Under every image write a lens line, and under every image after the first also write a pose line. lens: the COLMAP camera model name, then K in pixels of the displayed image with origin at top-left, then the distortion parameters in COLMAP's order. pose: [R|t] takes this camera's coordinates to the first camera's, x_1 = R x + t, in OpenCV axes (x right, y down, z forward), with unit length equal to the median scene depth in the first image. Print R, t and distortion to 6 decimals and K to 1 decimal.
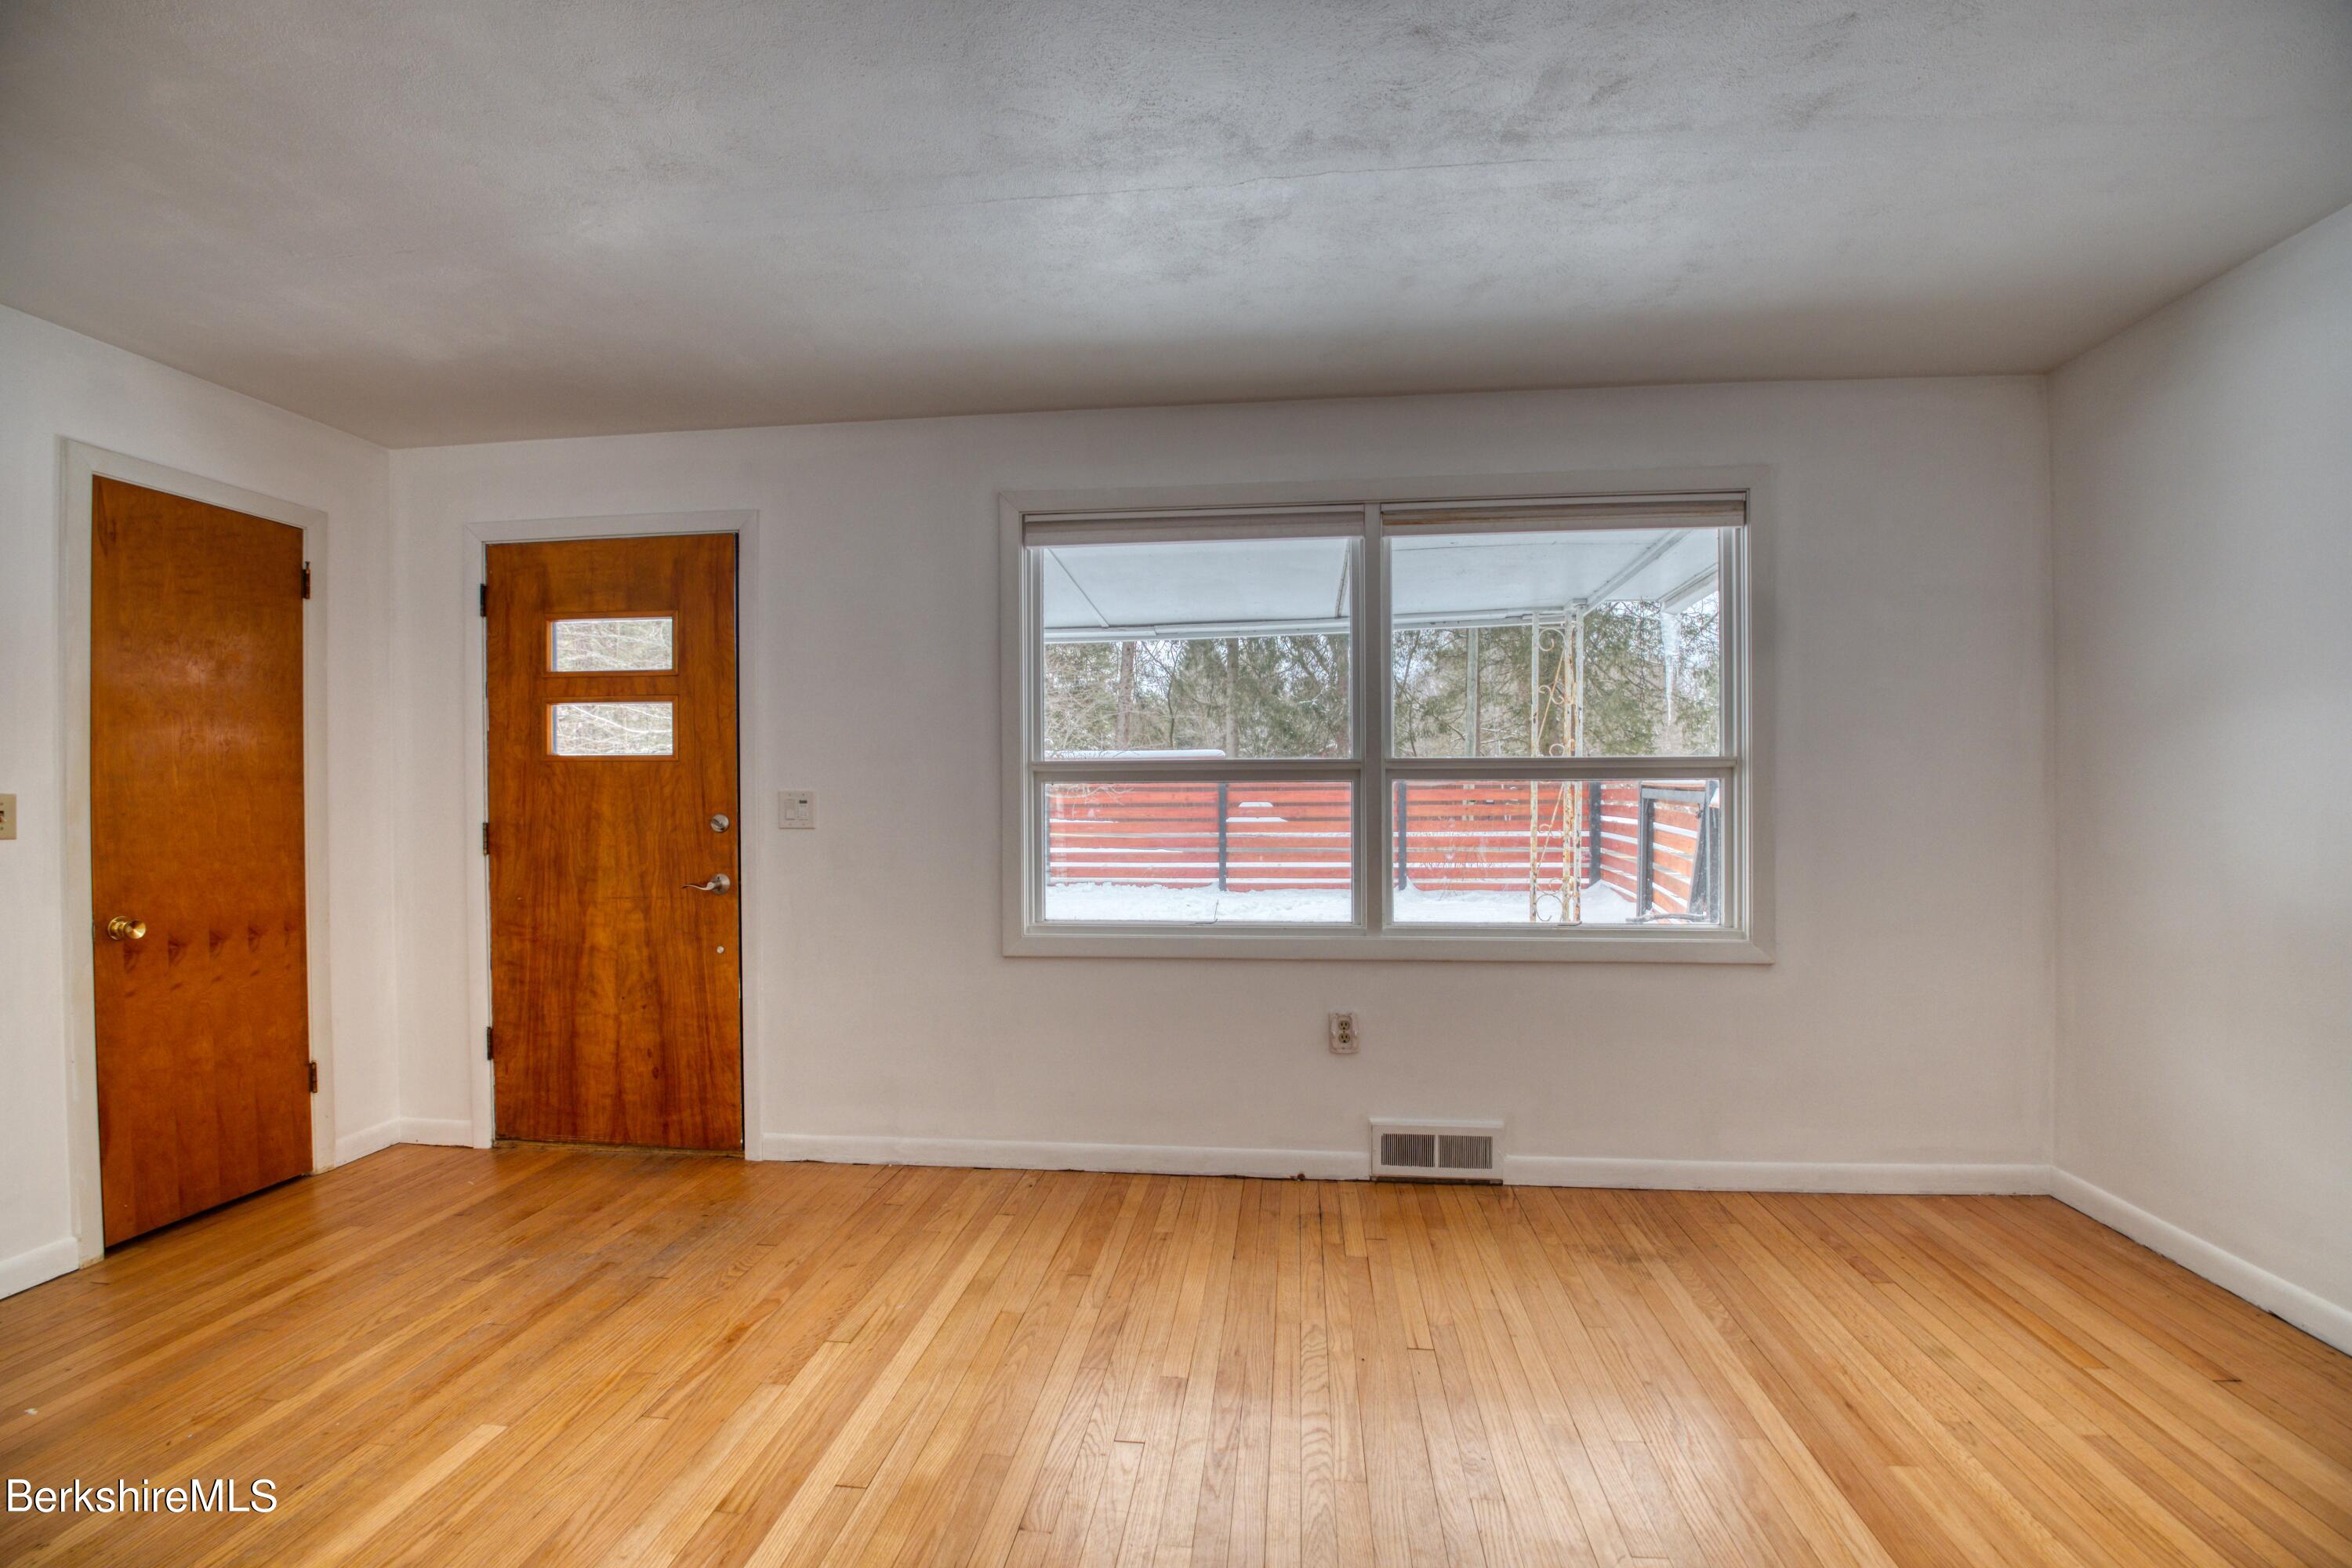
lens RADIAL K [[1040.1, 0, 1178.7], [0, 1040.1, 803.7], [0, 0, 1]] dist [-0.026581, -0.006753]
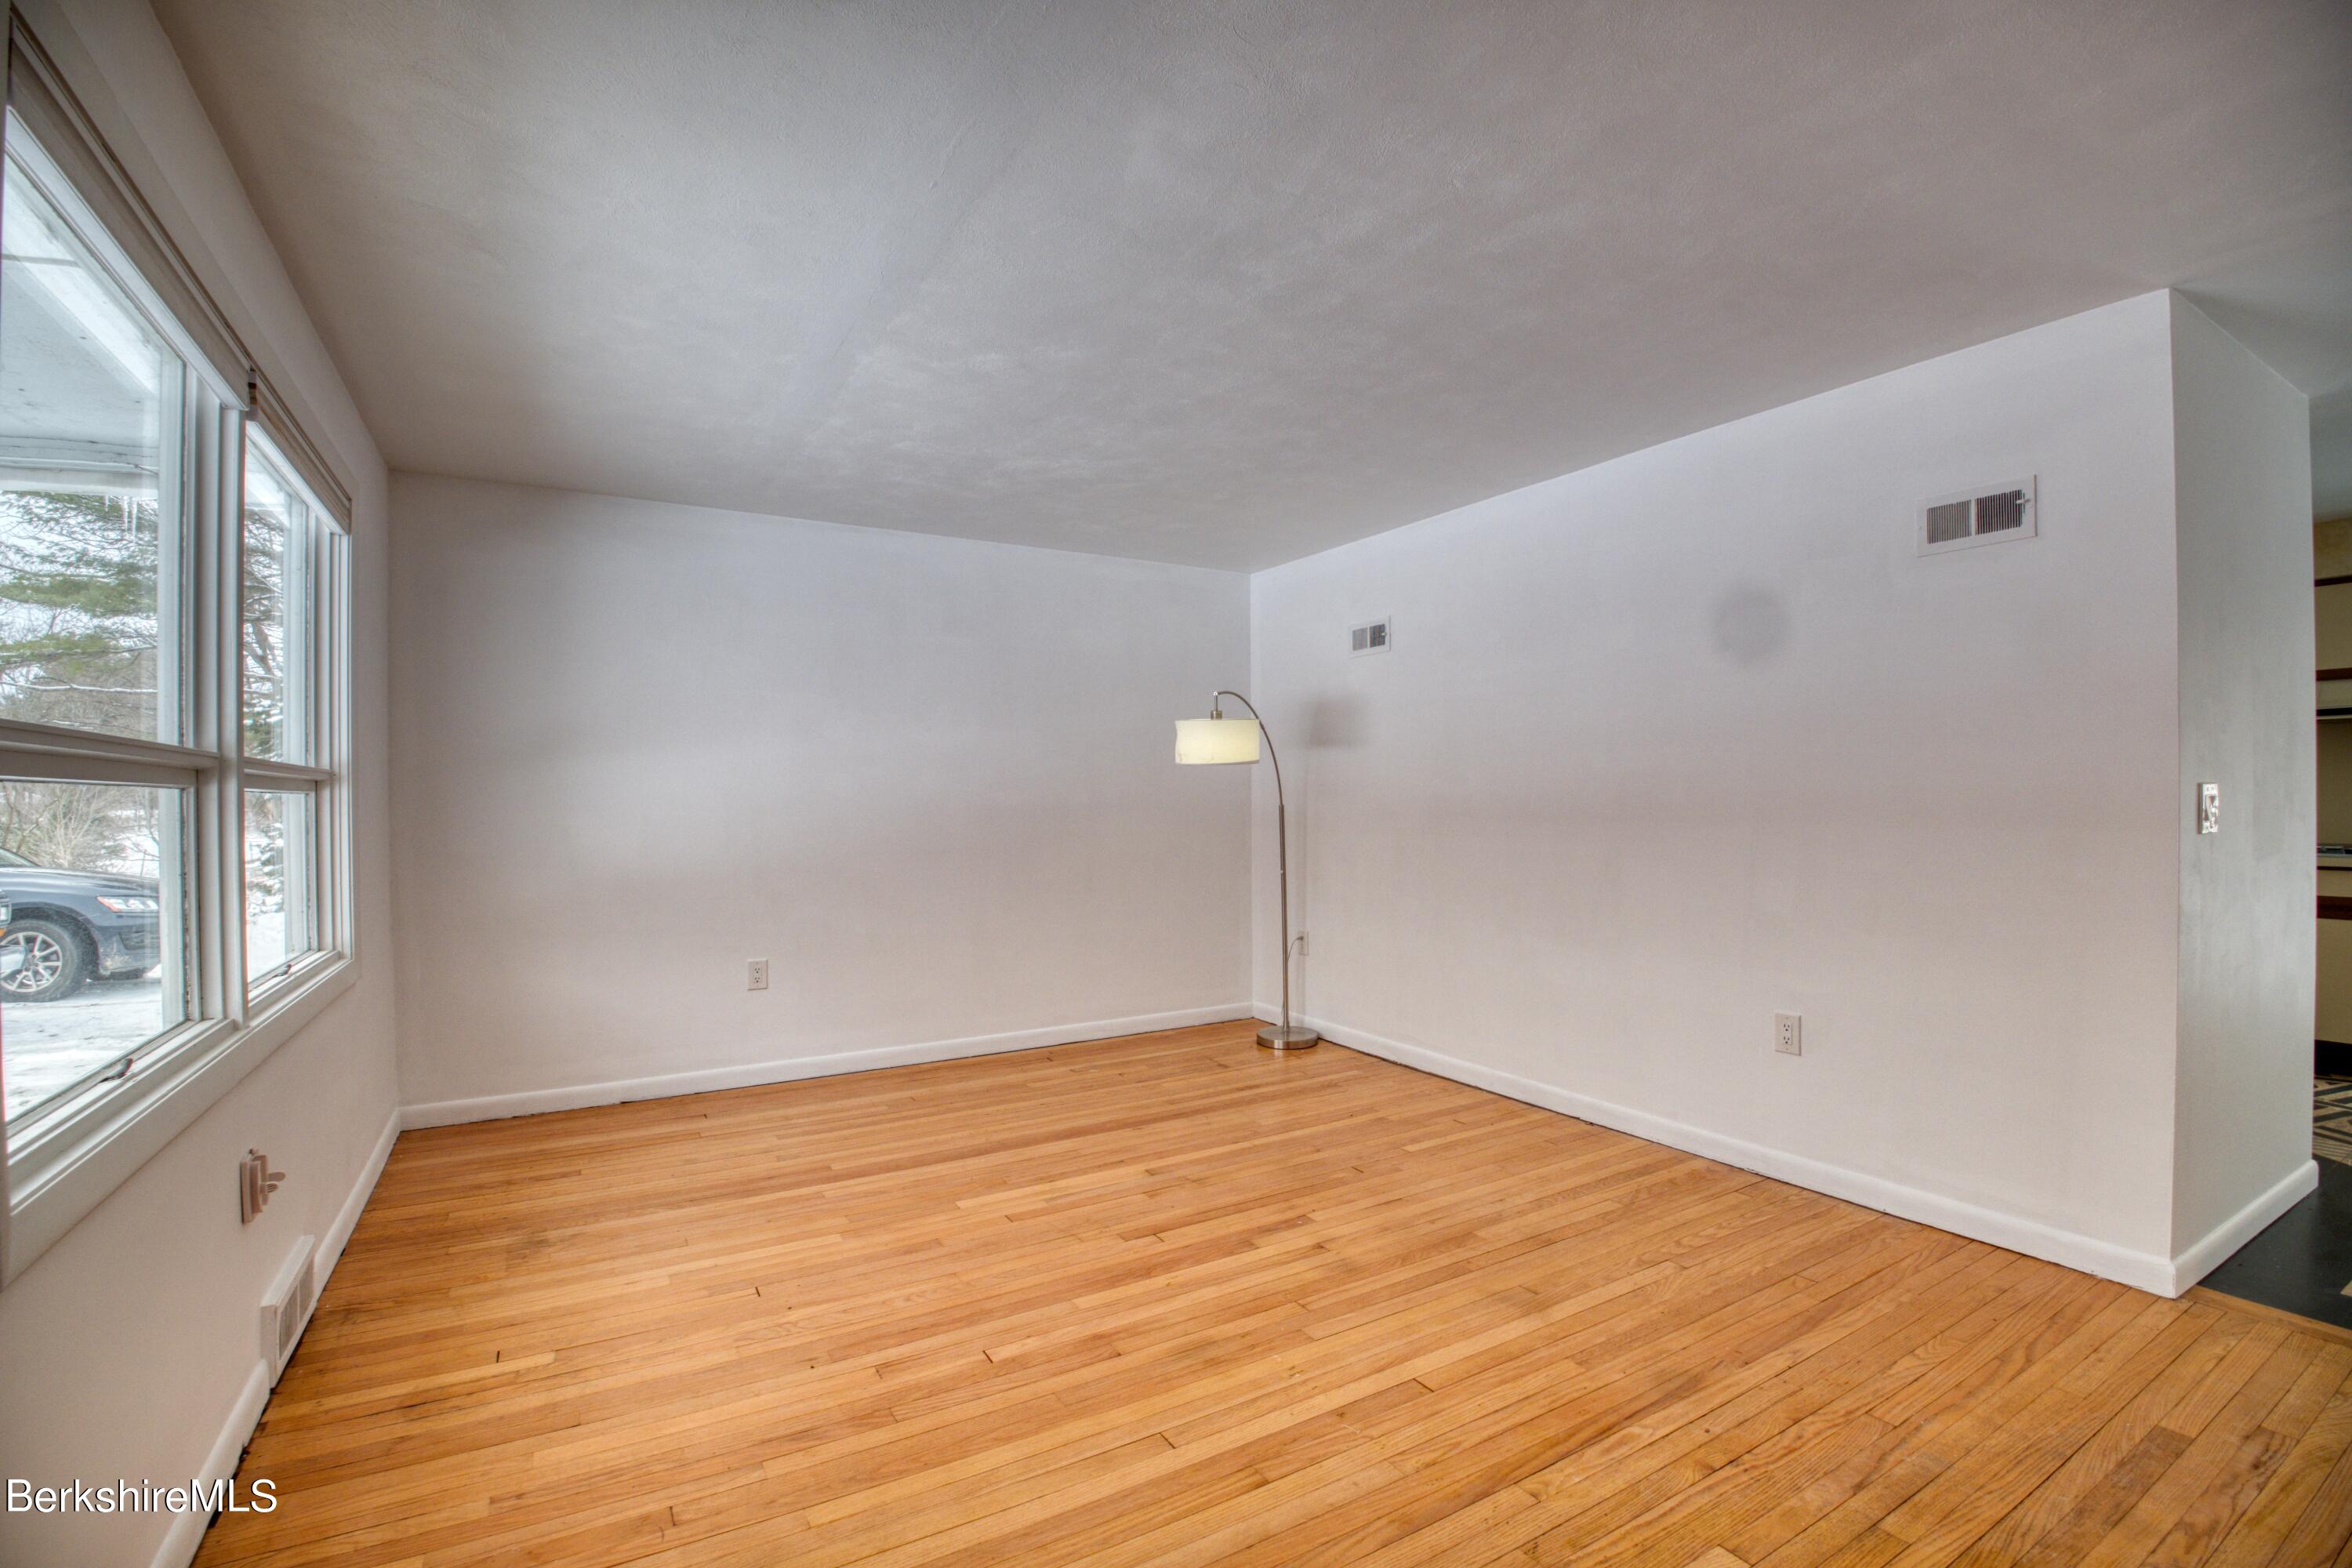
lens RADIAL K [[1040.1, 0, 1178.7], [0, 1040.1, 803.7], [0, 0, 1]] dist [-0.026581, -0.006753]
pose [[-0.601935, 0.007763, 0.798507, -0.666267], [0.017393, 0.999843, 0.003391, -0.003944], [-0.798356, 0.015929, -0.601975, 0.906967]]
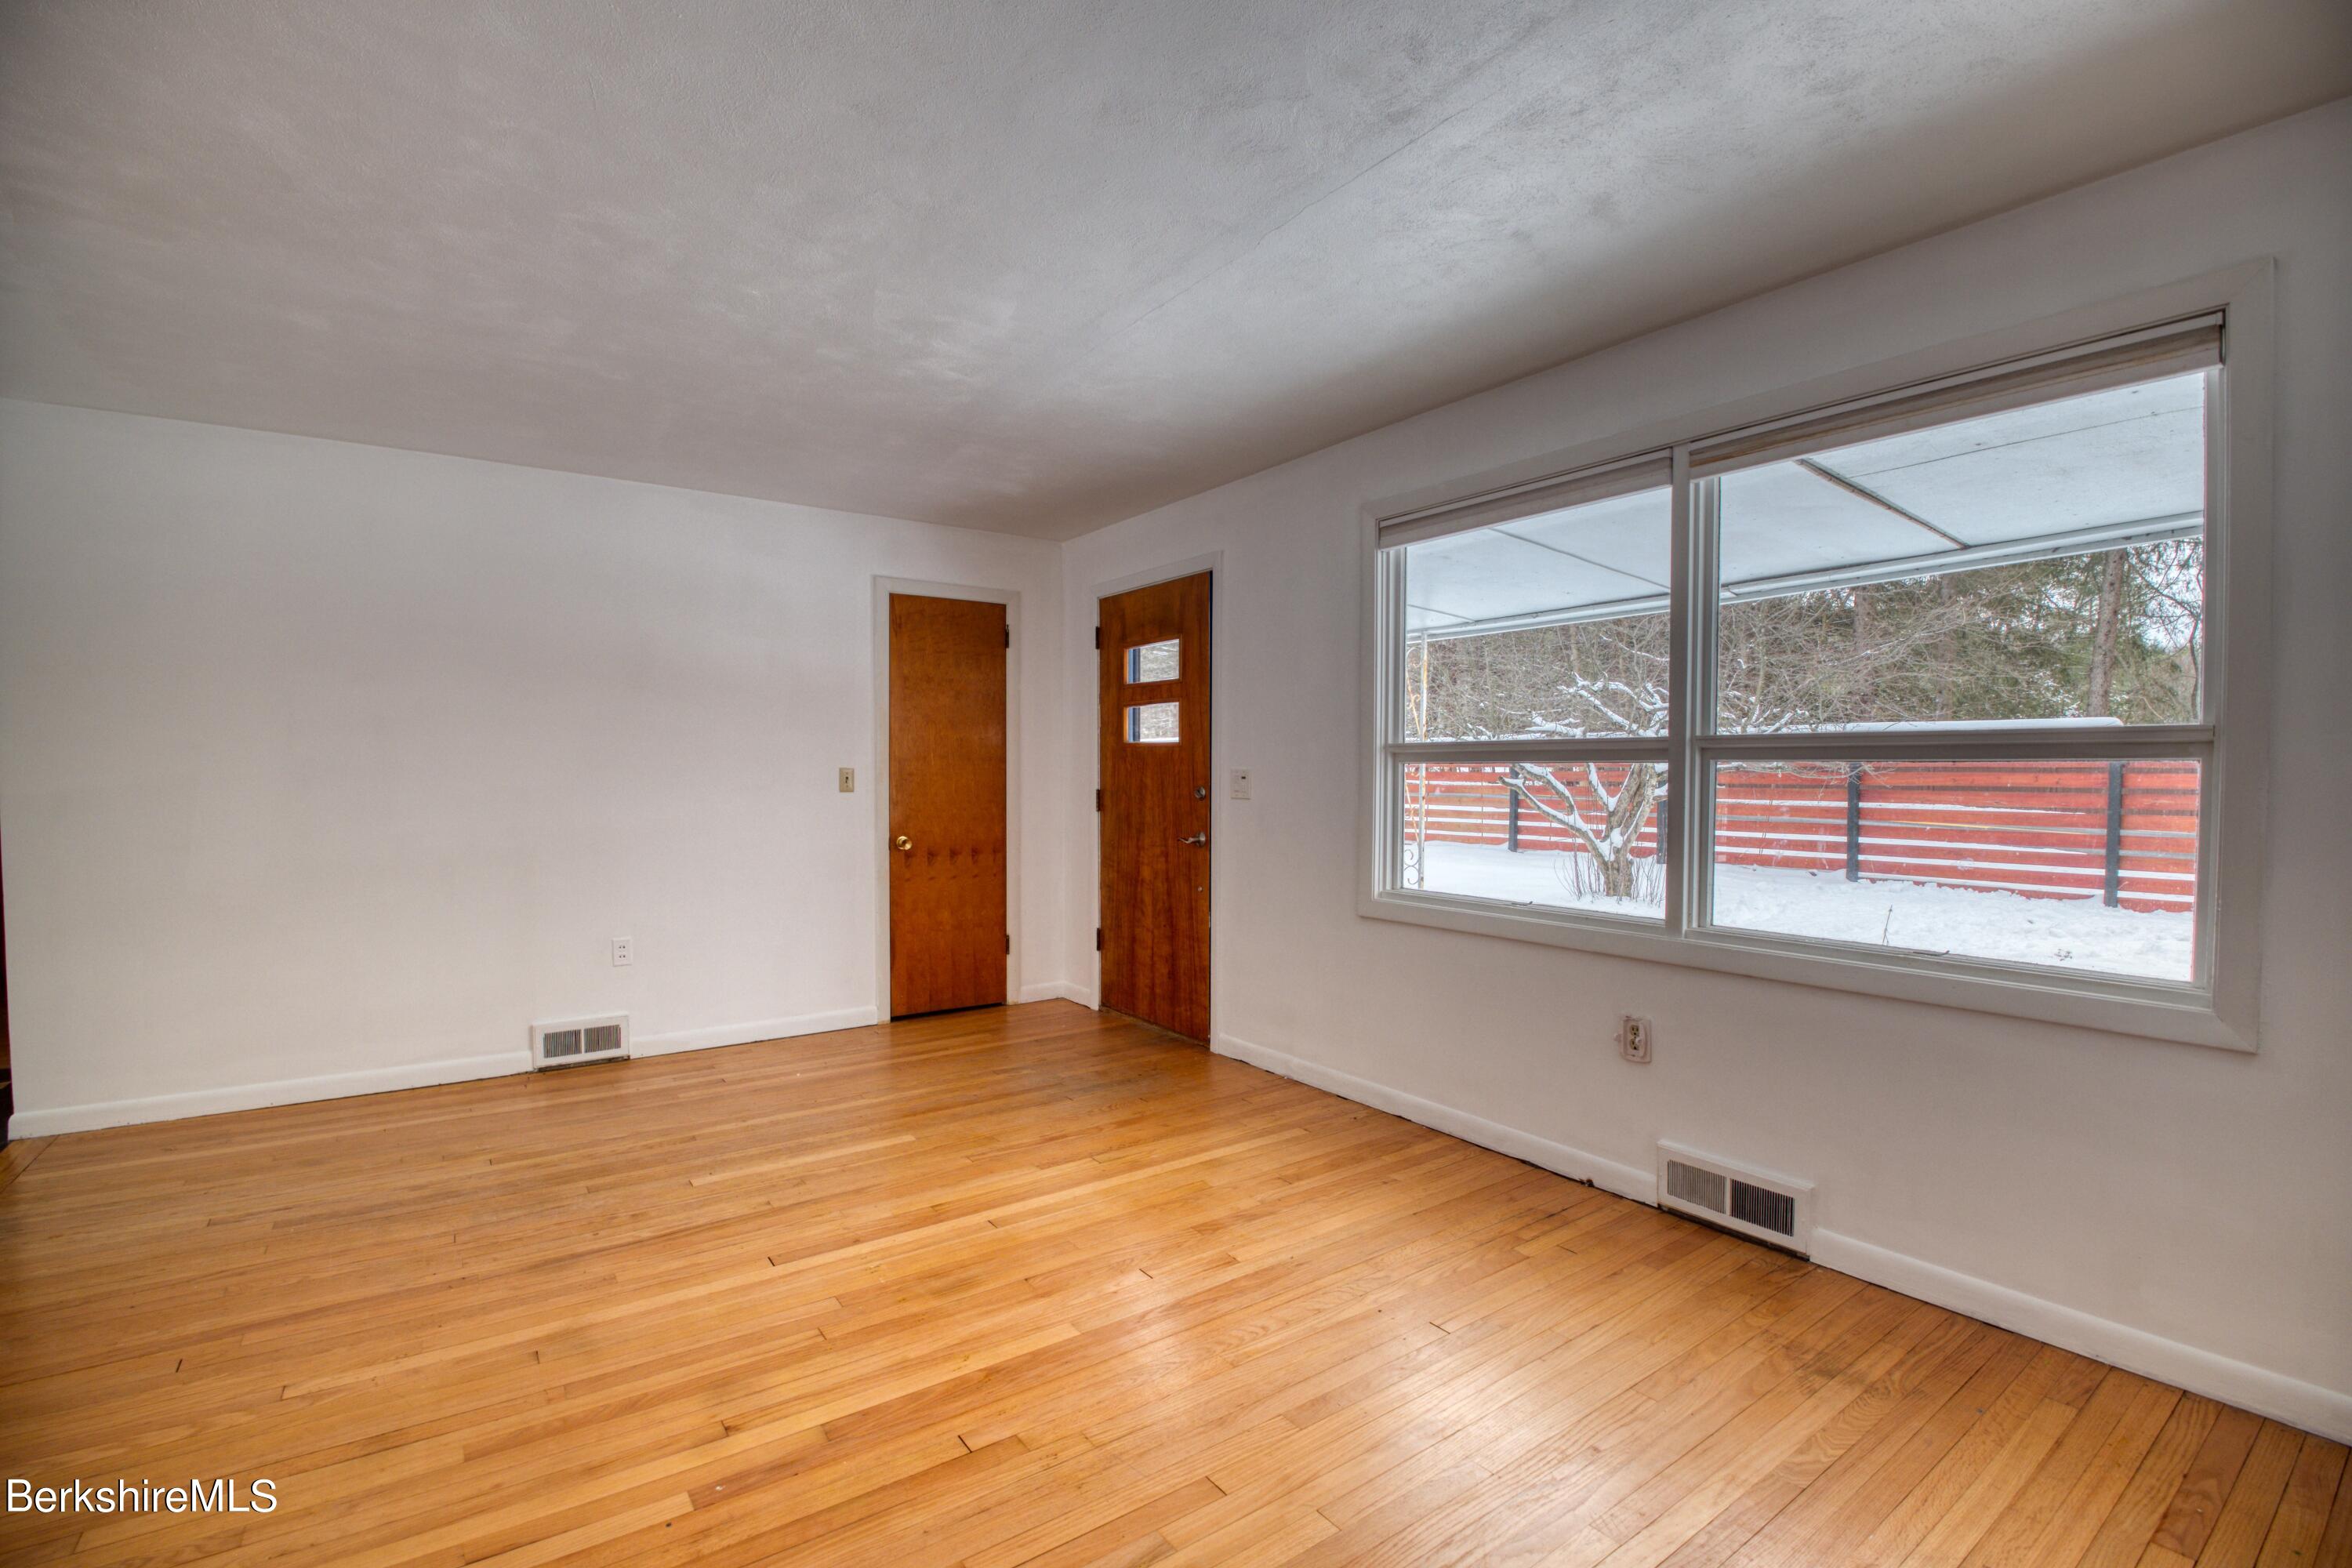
lens RADIAL K [[1040.1, 0, 1178.7], [0, 1040.1, 803.7], [0, 0, 1]] dist [-0.026581, -0.006753]
pose [[0.667519, 0.030188, -0.743981, 0.555544], [-0.013824, 0.999508, 0.028153, -0.004859], [0.744464, -0.008508, 0.667608, 0.098942]]
